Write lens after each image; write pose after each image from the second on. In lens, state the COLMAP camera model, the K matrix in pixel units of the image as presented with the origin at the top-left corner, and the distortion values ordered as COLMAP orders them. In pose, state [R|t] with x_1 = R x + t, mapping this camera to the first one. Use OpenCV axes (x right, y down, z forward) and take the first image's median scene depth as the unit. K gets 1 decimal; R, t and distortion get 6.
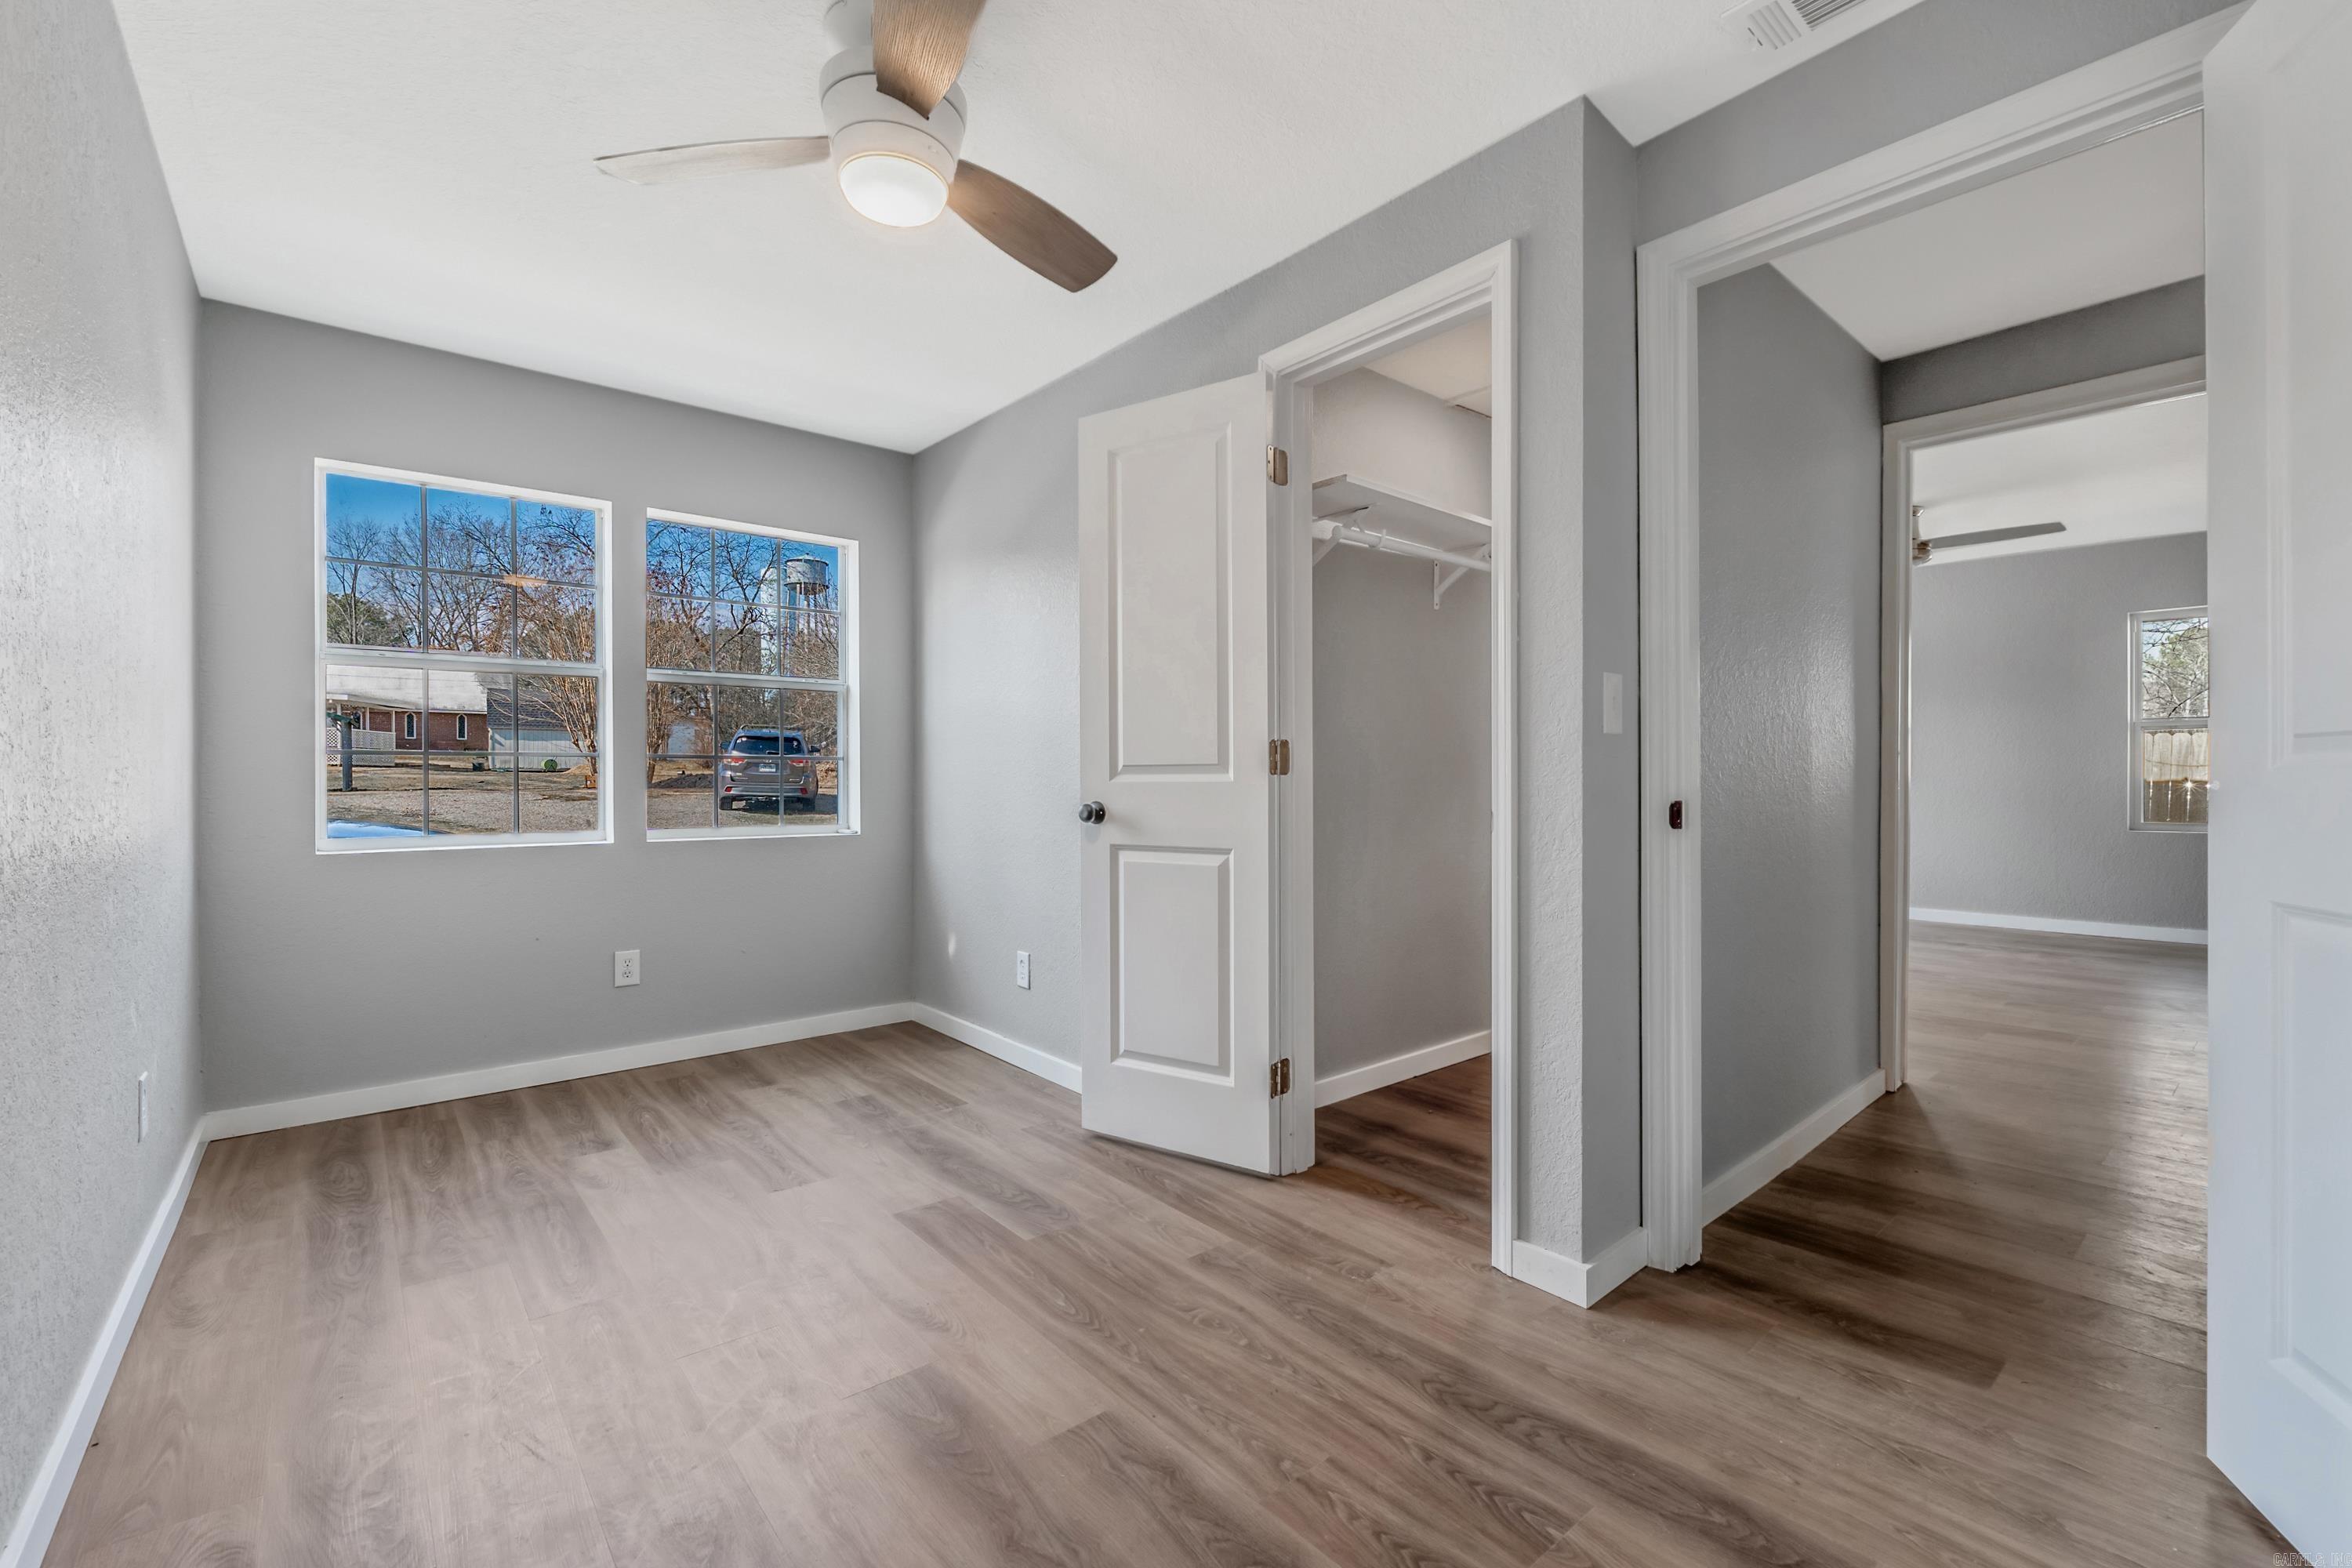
lens RADIAL K [[1014.3, 0, 1178.9], [0, 1014.3, 791.3], [0, 0, 1]] dist [-0.004829, -0.000282]
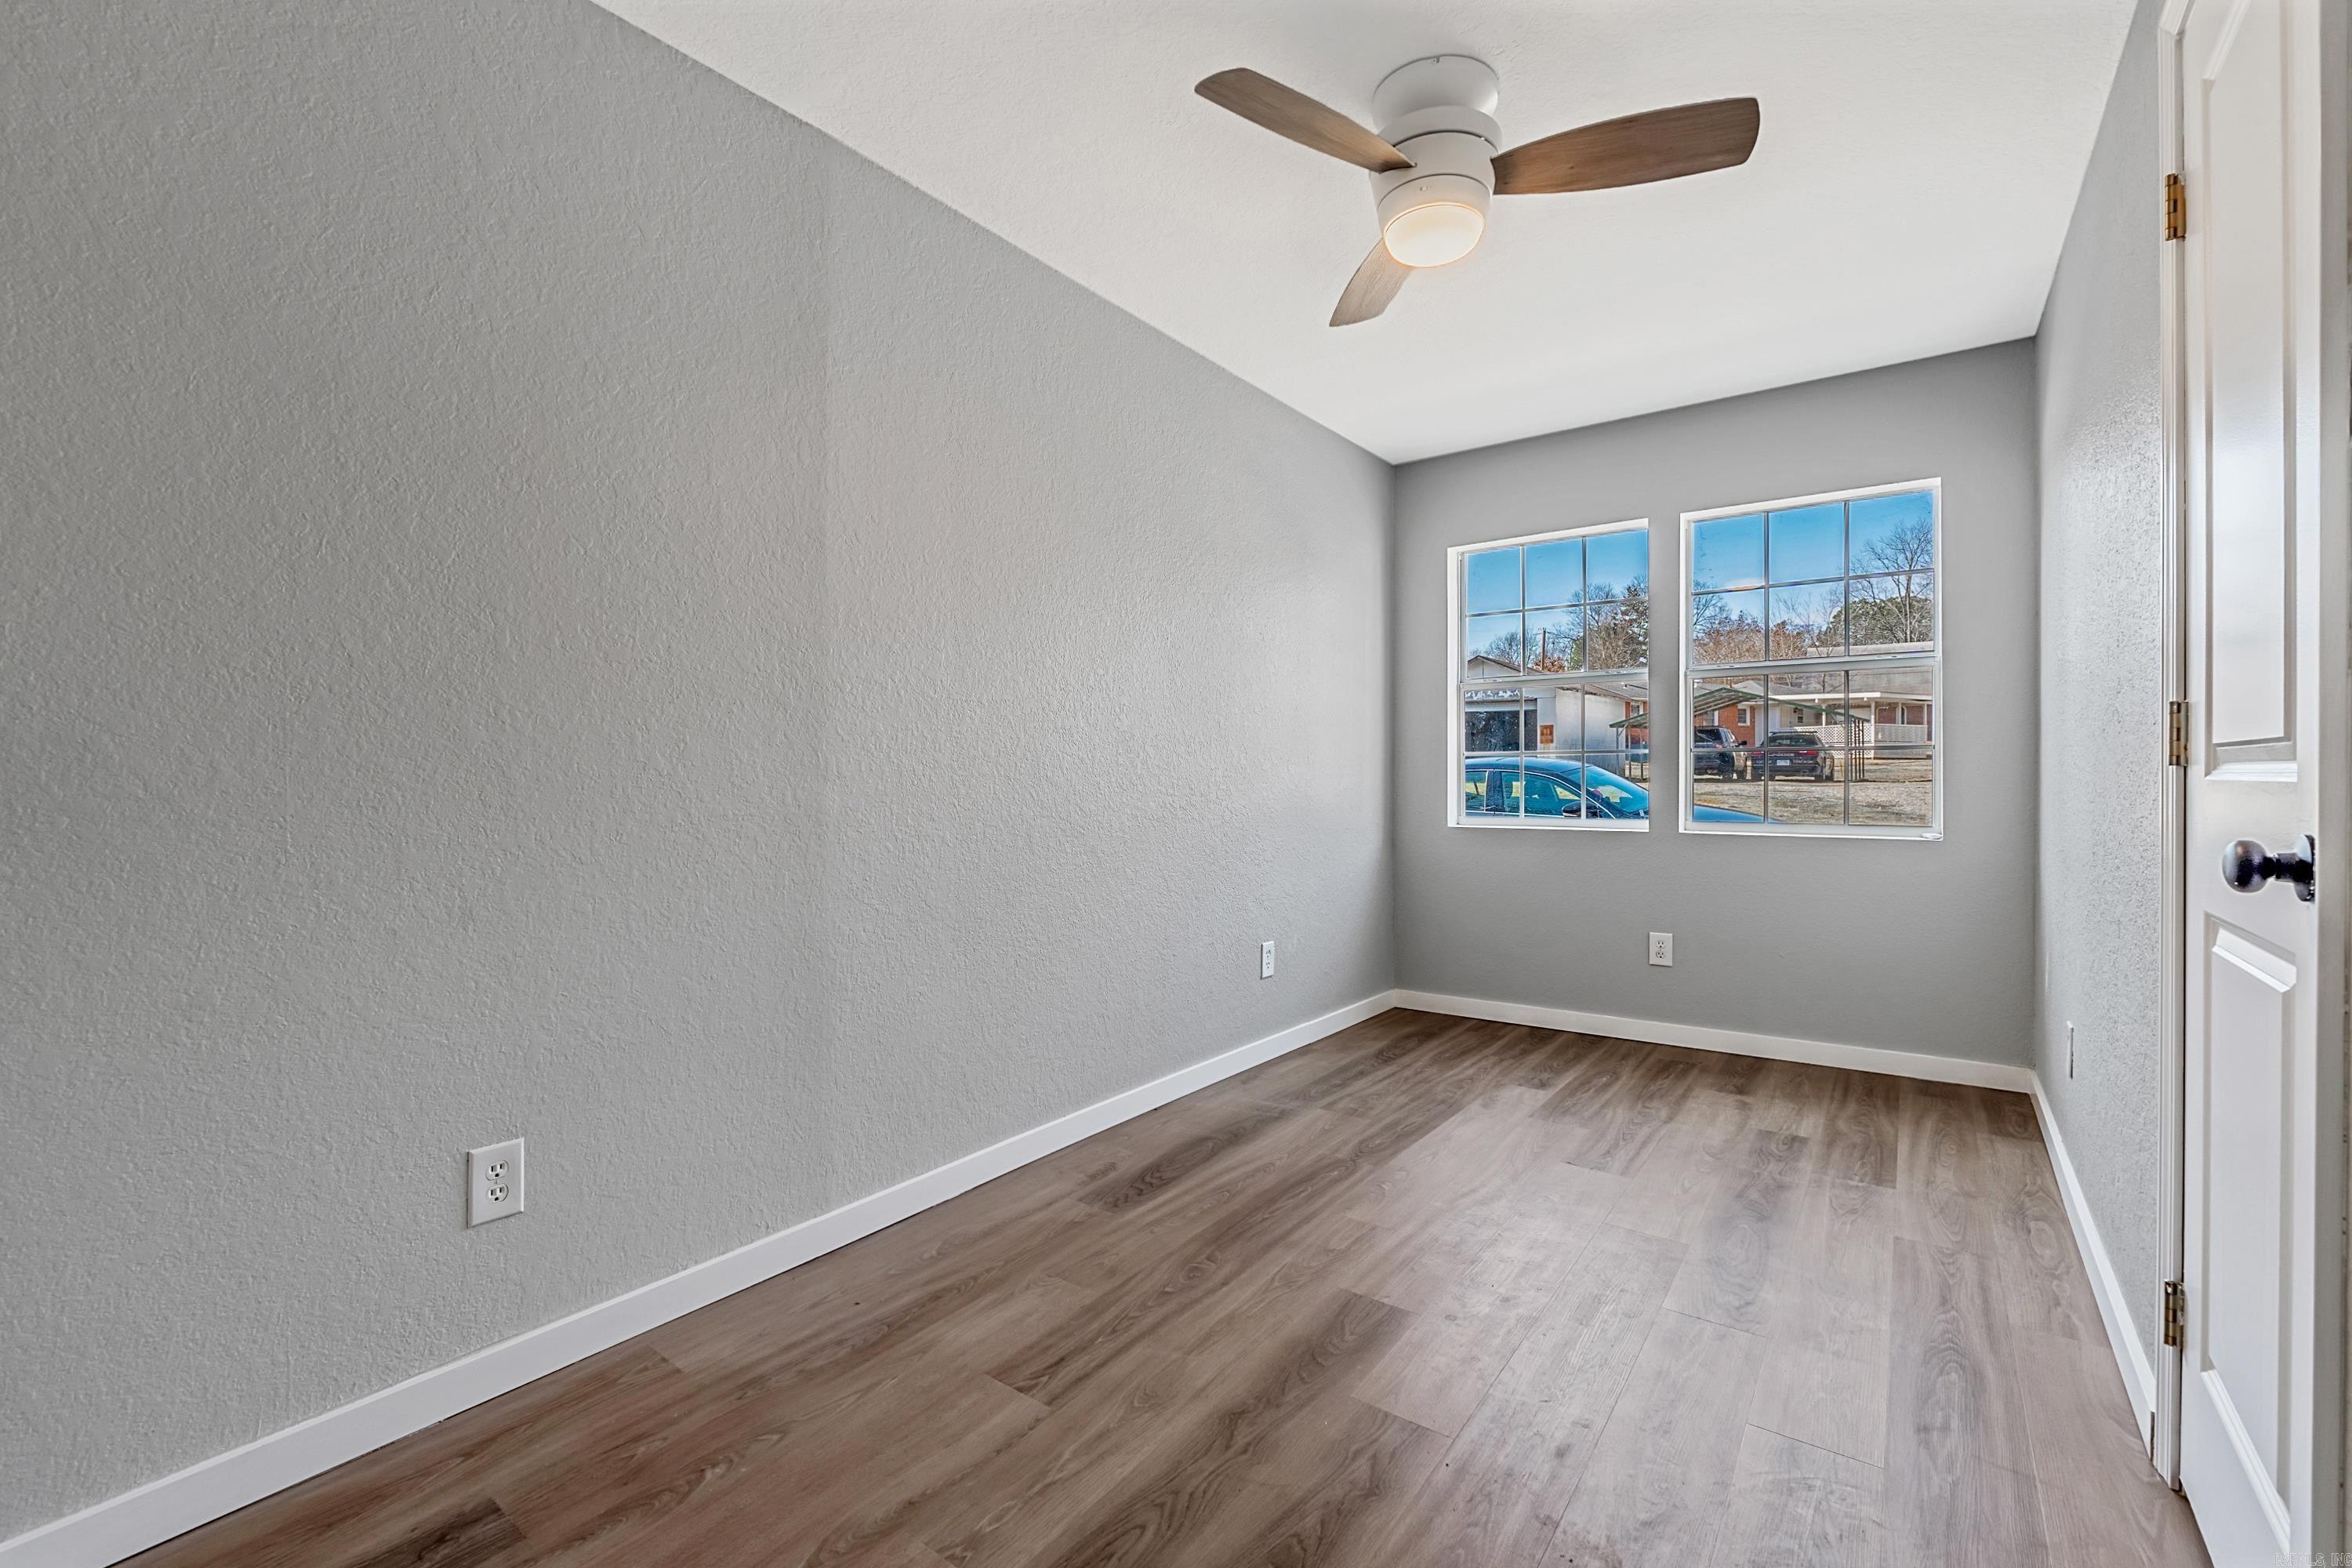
lens RADIAL K [[1014.3, 0, 1178.9], [0, 1014.3, 791.3], [0, 0, 1]] dist [-0.004829, -0.000282]
pose [[0.213743, 0.014463, -0.976783, 0.458997], [-0.005670, 0.999892, 0.013564, -0.005681], [0.976874, 0.002639, 0.213802, 0.314466]]
